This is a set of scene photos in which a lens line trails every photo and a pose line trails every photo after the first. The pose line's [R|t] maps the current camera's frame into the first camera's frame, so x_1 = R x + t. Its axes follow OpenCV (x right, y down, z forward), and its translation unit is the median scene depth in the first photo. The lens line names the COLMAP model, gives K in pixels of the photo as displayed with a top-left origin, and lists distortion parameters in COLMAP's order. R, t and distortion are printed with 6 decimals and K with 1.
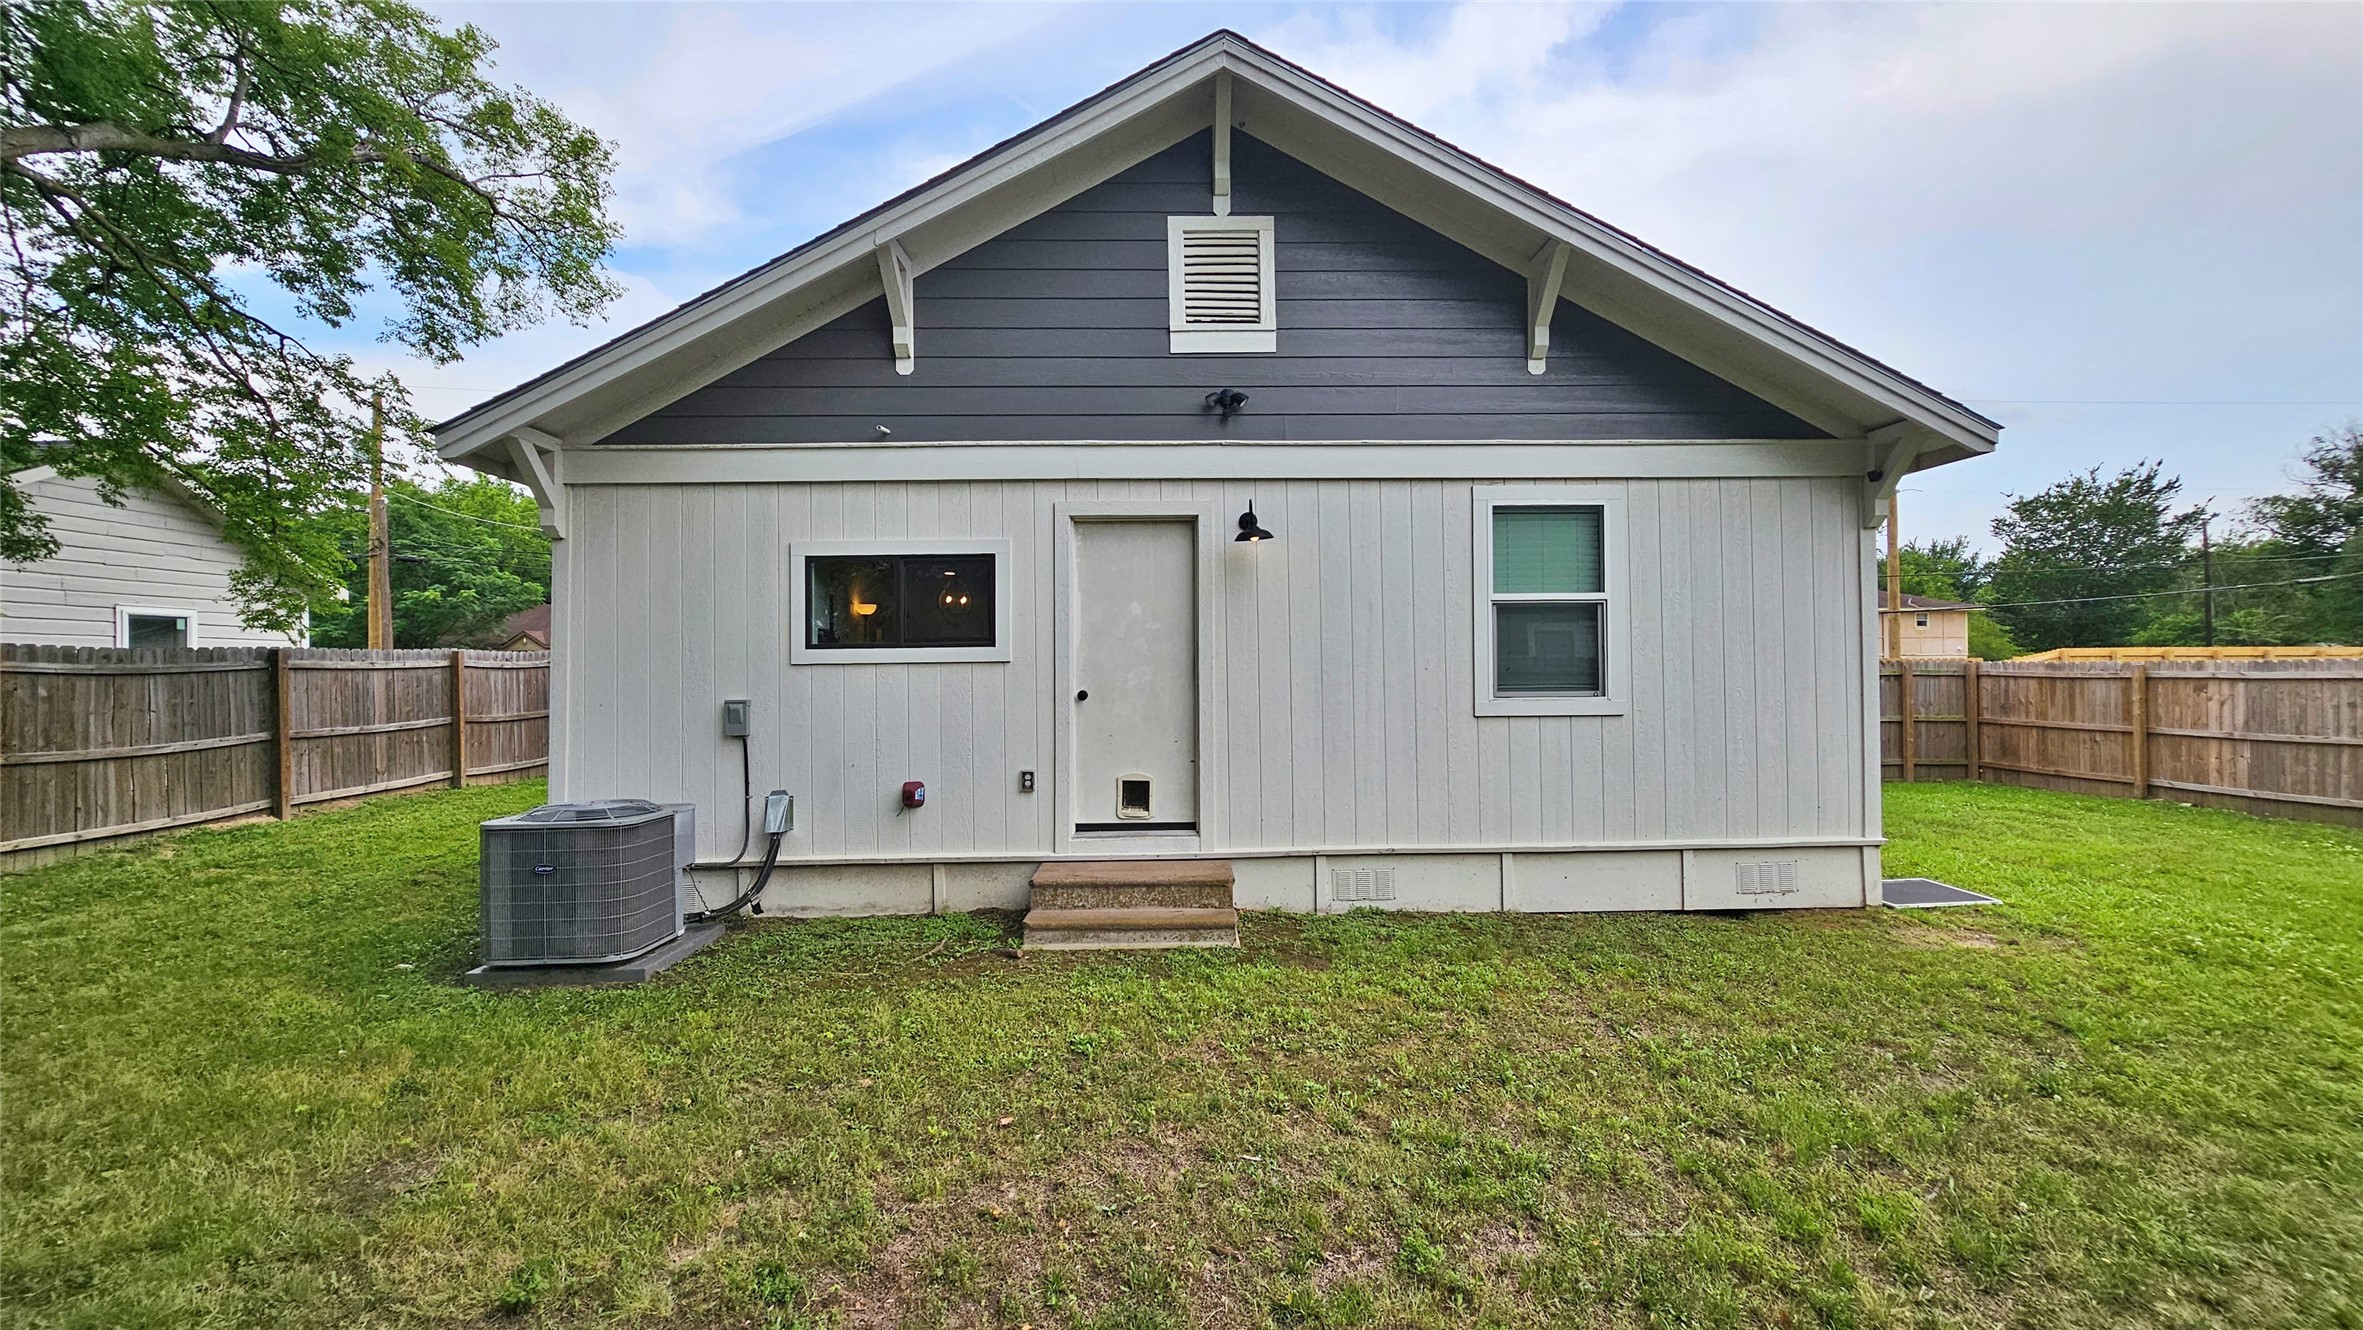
lens RADIAL K [[965.1, 0, 1193.8], [0, 965.1, 665.0], [0, 0, 1]] dist [-0.003318, 0.000272]
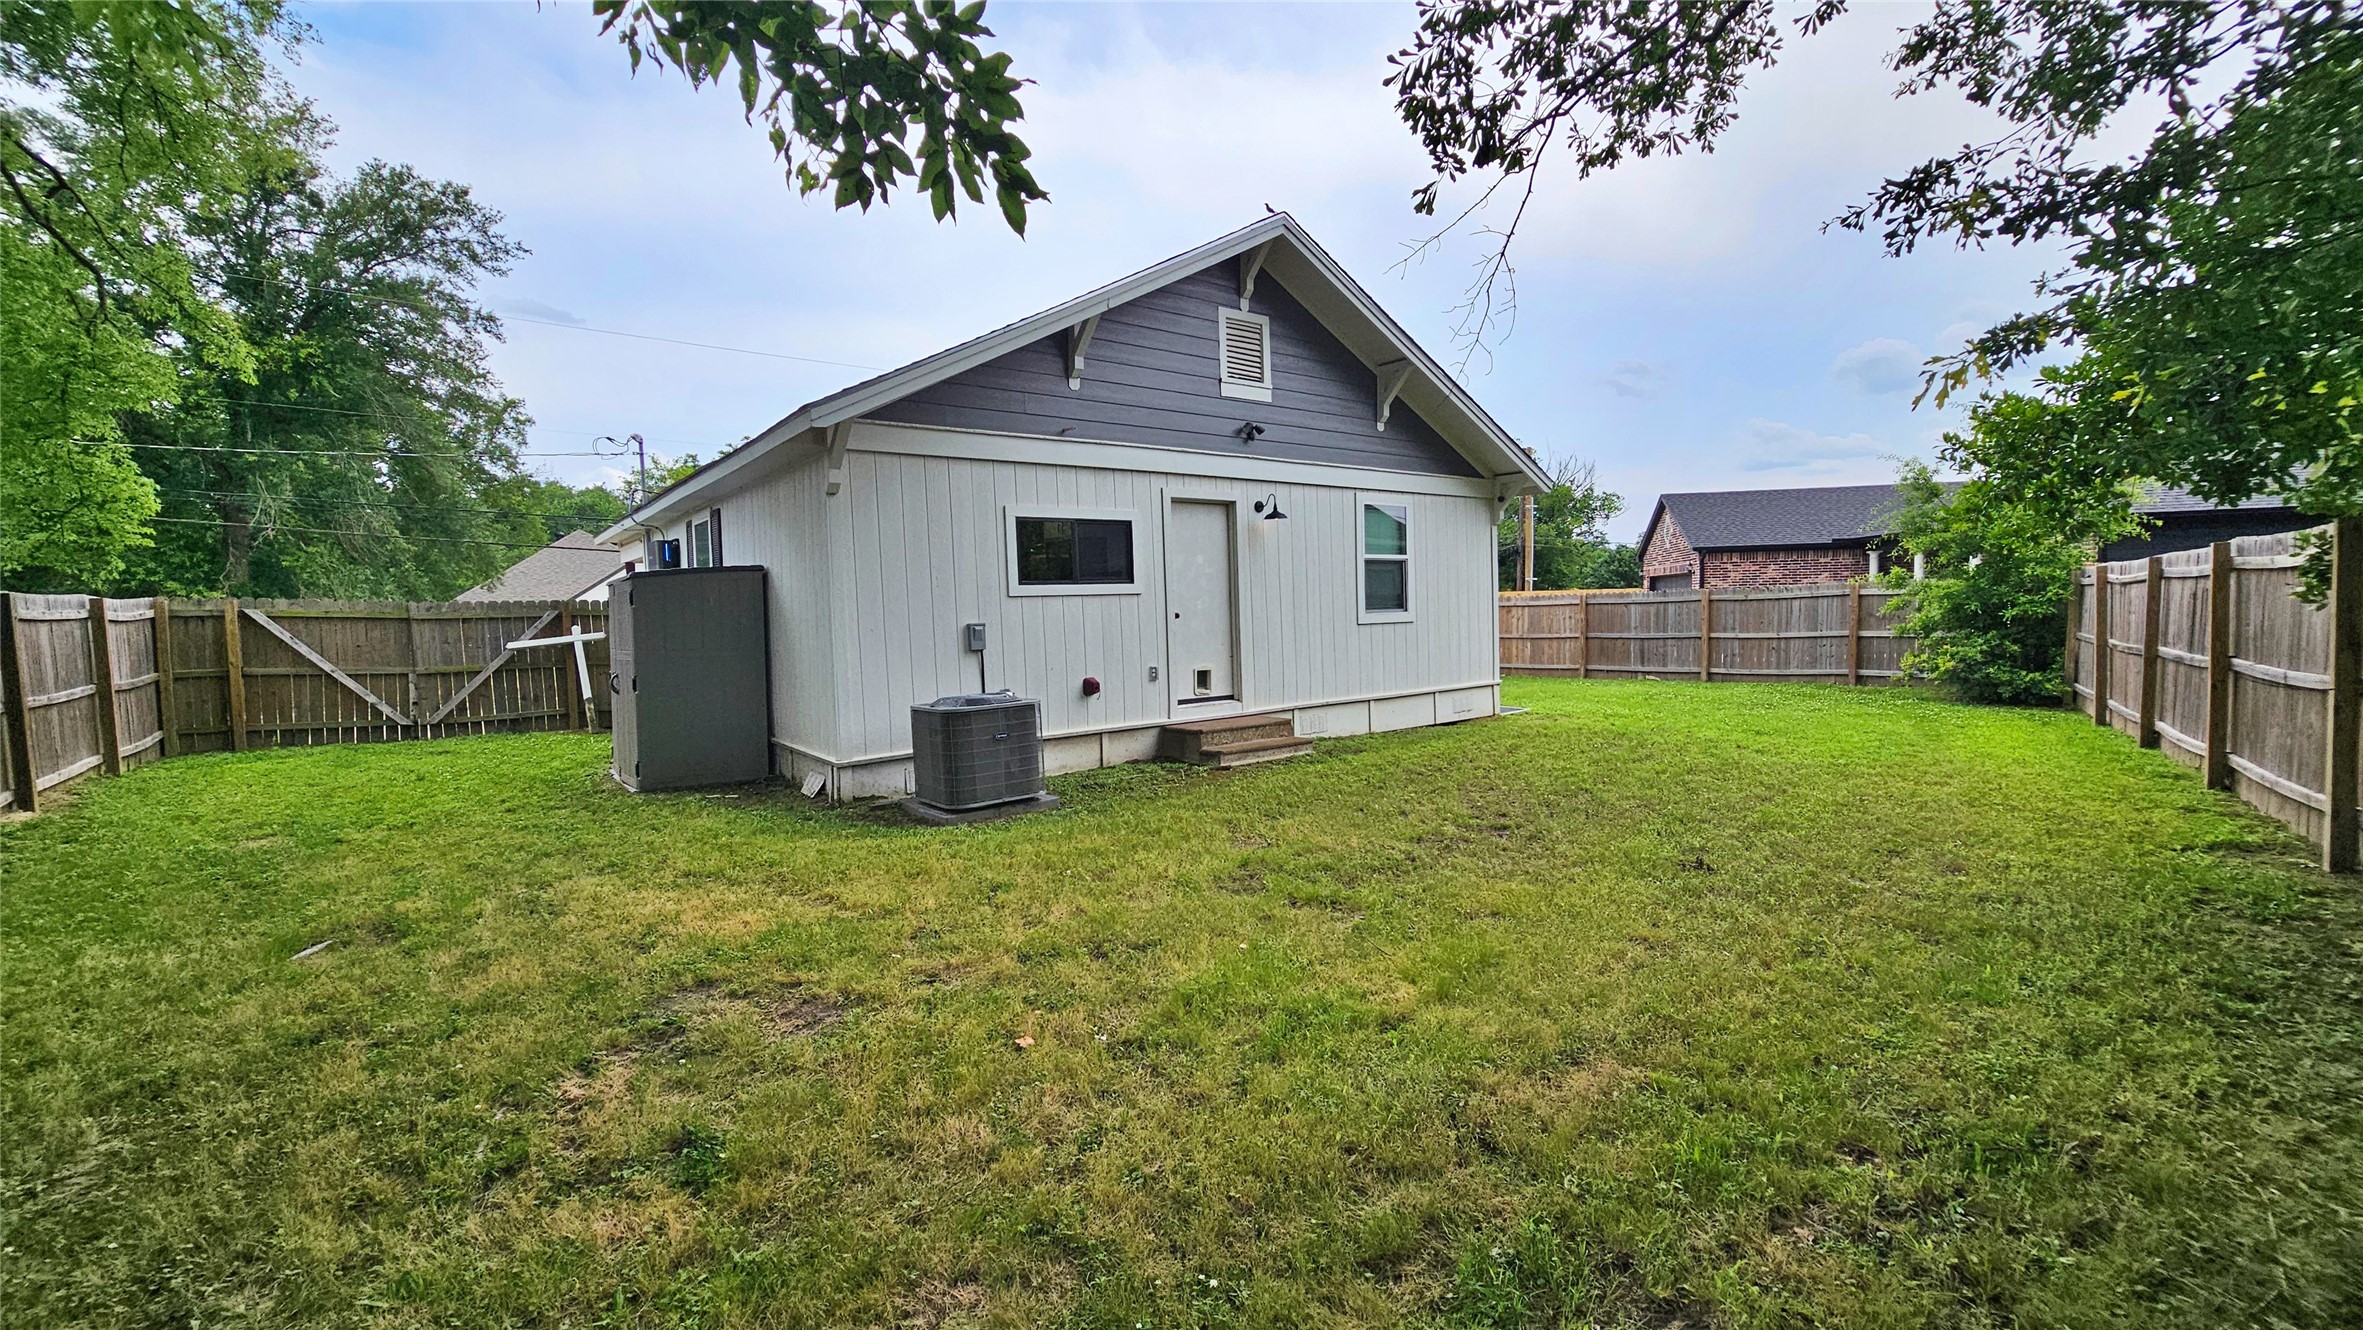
lens RADIAL K [[965.1, 0, 1164.5], [0, 965.1, 662.3], [0, 0, 1]] dist [-0.003318, 0.000272]
pose [[0.815063, -0.044707, 0.577644, -1.019396], [0.020072, 0.998599, 0.048966, 0.030028], [-0.579024, -0.028316, 0.814819, -0.233569]]
